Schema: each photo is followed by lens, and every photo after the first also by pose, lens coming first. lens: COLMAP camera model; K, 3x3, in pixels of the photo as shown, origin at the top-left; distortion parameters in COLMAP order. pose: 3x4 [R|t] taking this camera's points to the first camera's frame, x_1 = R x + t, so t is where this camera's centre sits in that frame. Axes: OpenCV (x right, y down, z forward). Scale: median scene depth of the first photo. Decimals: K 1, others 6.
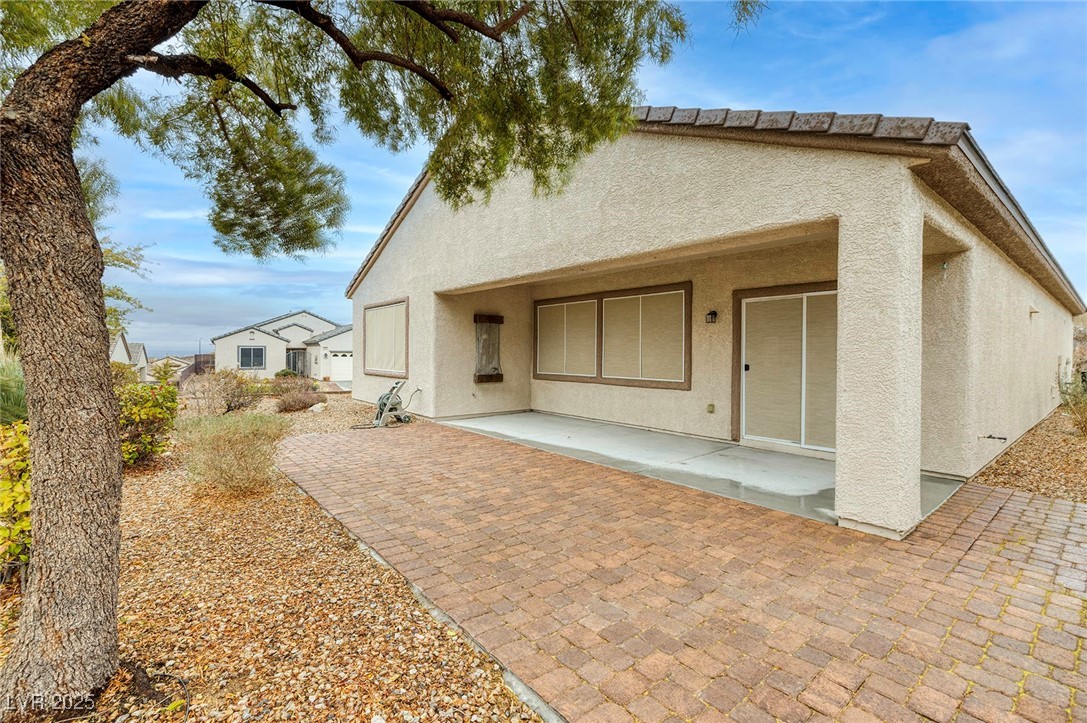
lens RADIAL K [[478.2, 0, 551.2], [0, 478.2, 358.6], [0, 0, 1]] dist [-0.000578, 0.001429]
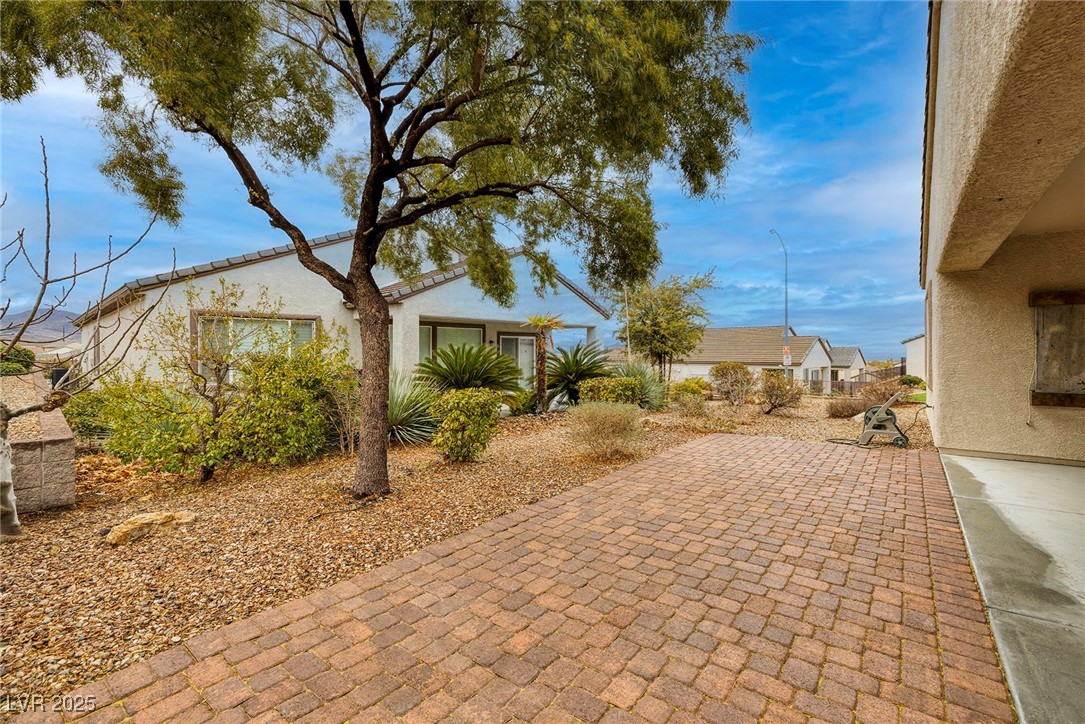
lens RADIAL K [[477.3, 0, 540.8], [0, 477.3, 354.2], [0, 0, 1]] dist [-0.000578, 0.001429]
pose [[0.207391, -0.003967, -0.978250, 0.692134], [-0.009638, 0.999935, -0.006098, -0.009555], [0.978211, 0.010693, 0.207339, 0.574469]]
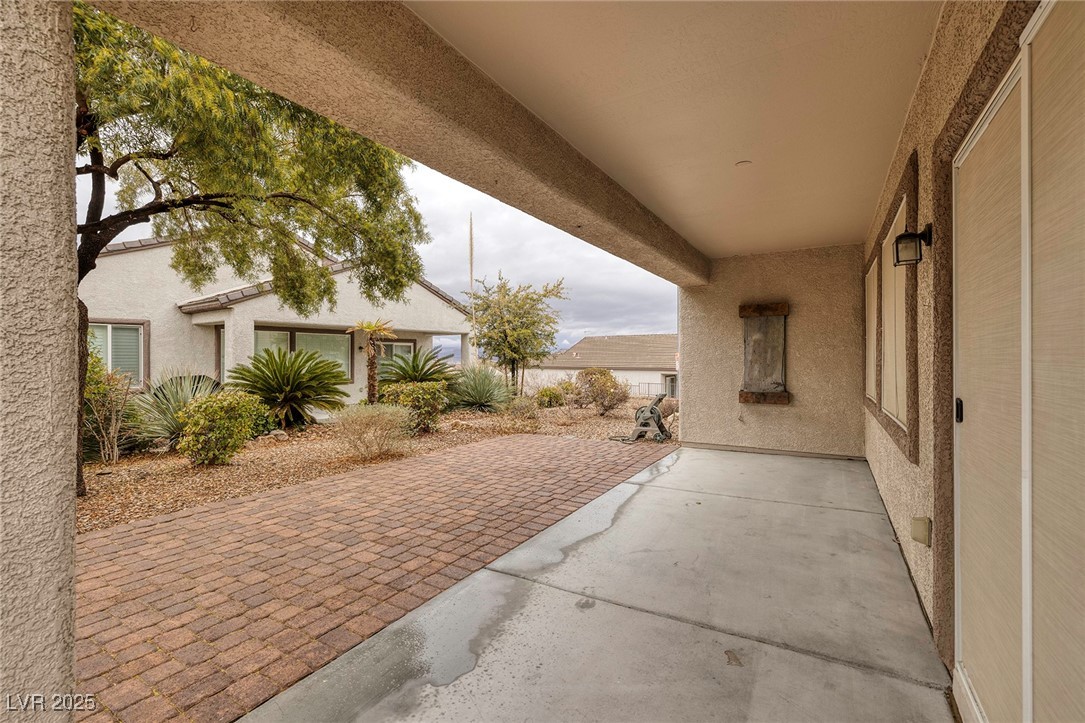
lens RADIAL K [[477.3, 0, 544.4], [0, 477.3, 359.1], [0, 0, 1]] dist [-0.000578, 0.001429]
pose [[0.322539, -0.008042, -0.946522, 0.931154], [-0.007874, 0.999907, -0.011179, -0.007381], [0.946523, 0.011059, 0.322446, 1.103350]]
